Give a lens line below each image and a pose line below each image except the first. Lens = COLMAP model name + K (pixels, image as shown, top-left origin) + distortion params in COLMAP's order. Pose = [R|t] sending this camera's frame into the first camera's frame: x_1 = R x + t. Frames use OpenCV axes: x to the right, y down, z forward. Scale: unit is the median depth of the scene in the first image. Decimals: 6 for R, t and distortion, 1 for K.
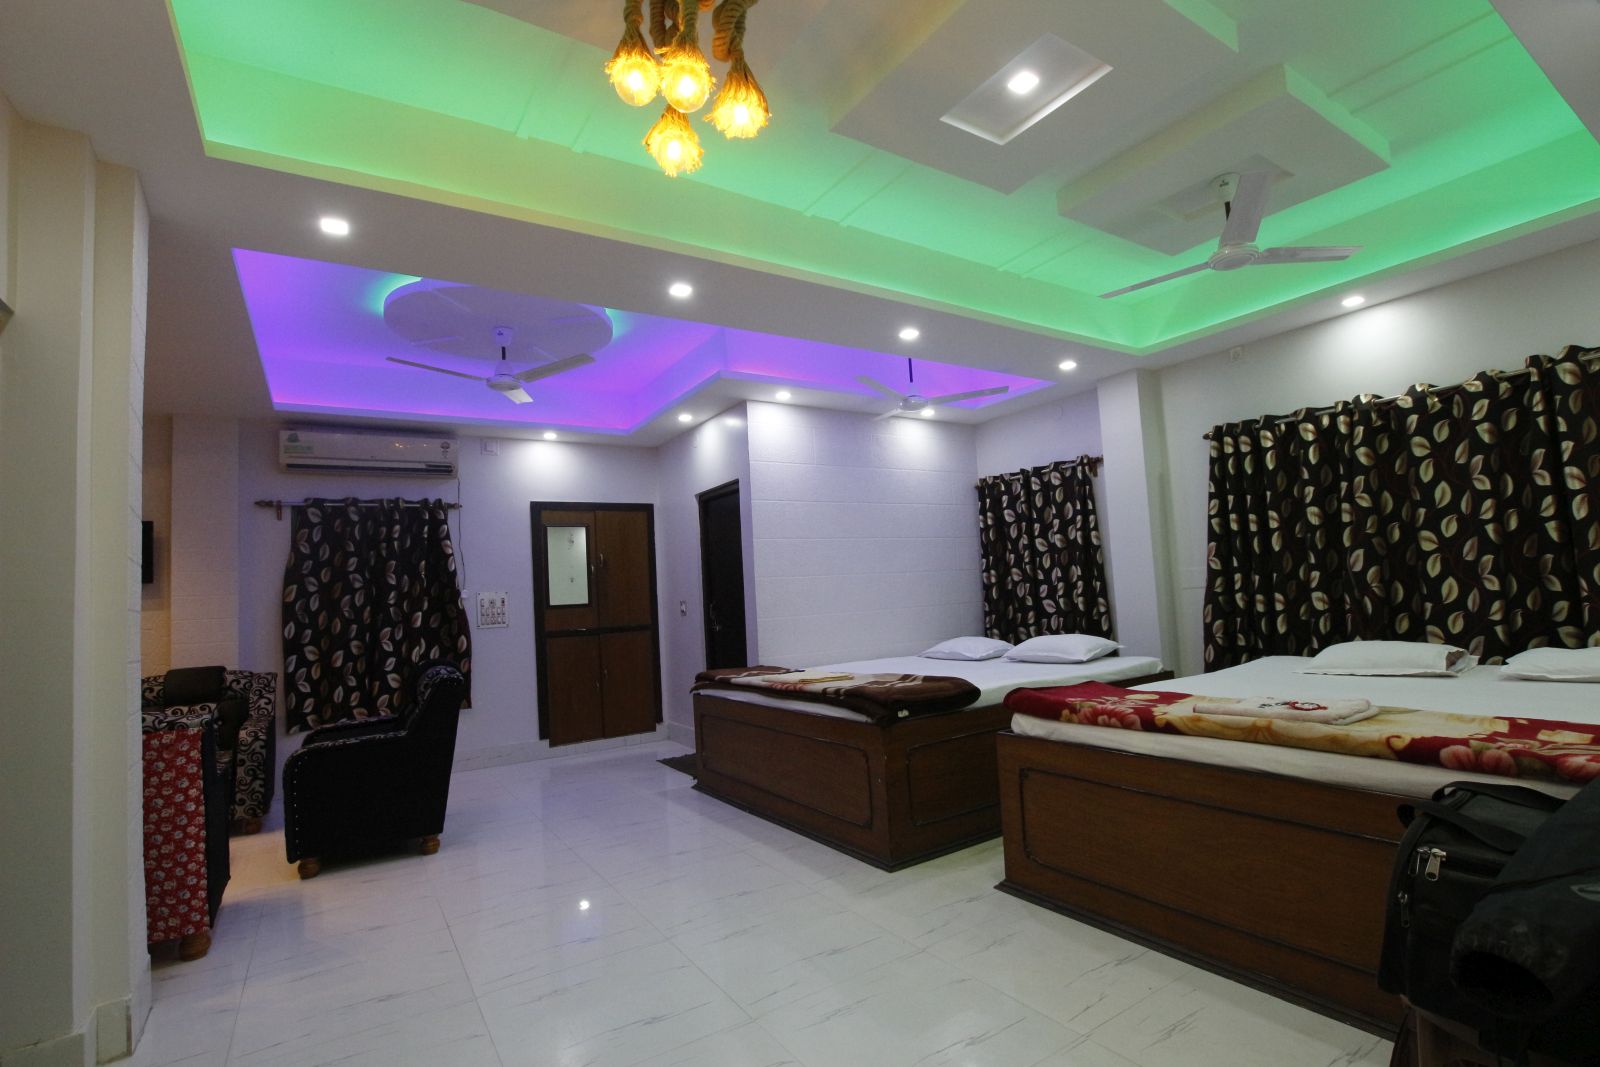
lens RADIAL K [[738.3, 0, 801.8], [0, 738.3, 540.4], [0, 0, 1]] dist [-0.039768, 0.000049]
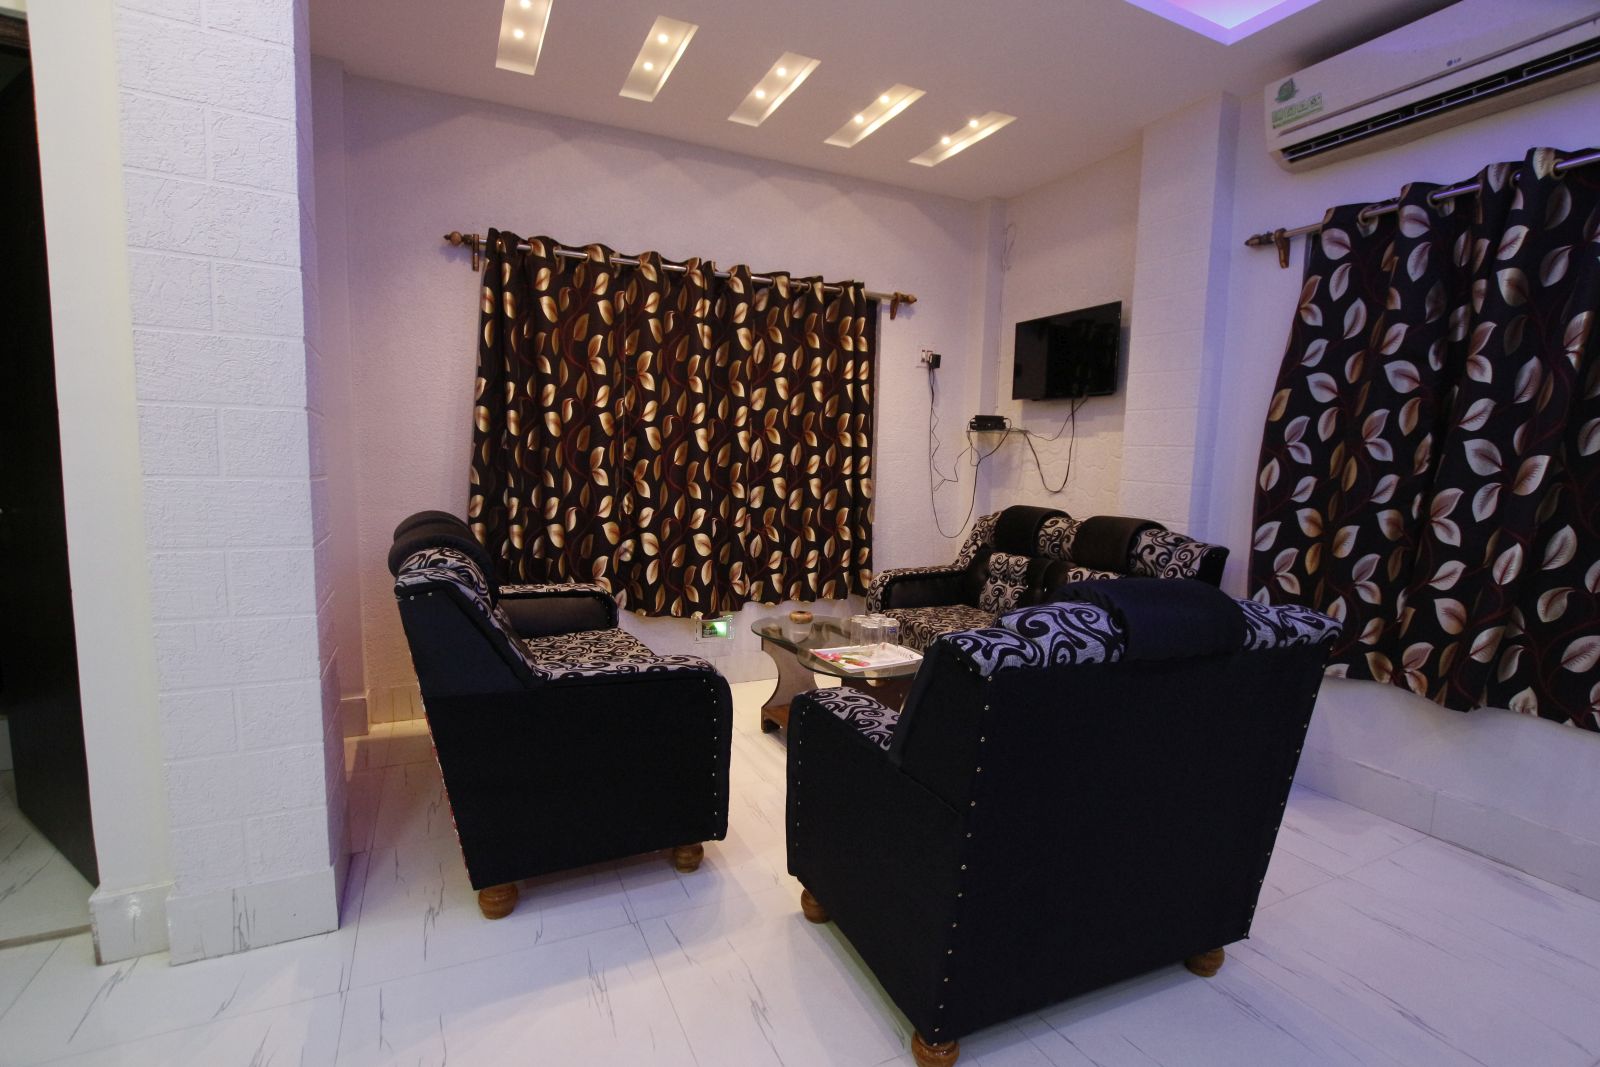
lens RADIAL K [[738.3, 0, 801.8], [0, 738.3, 540.4], [0, 0, 1]] dist [-0.039768, 0.000049]
pose [[-0.120338, 0.165365, -0.978863, -0.126172], [0.058031, 0.985514, 0.159355, 0.065164], [0.991035, -0.037628, -0.128191, 0.705685]]
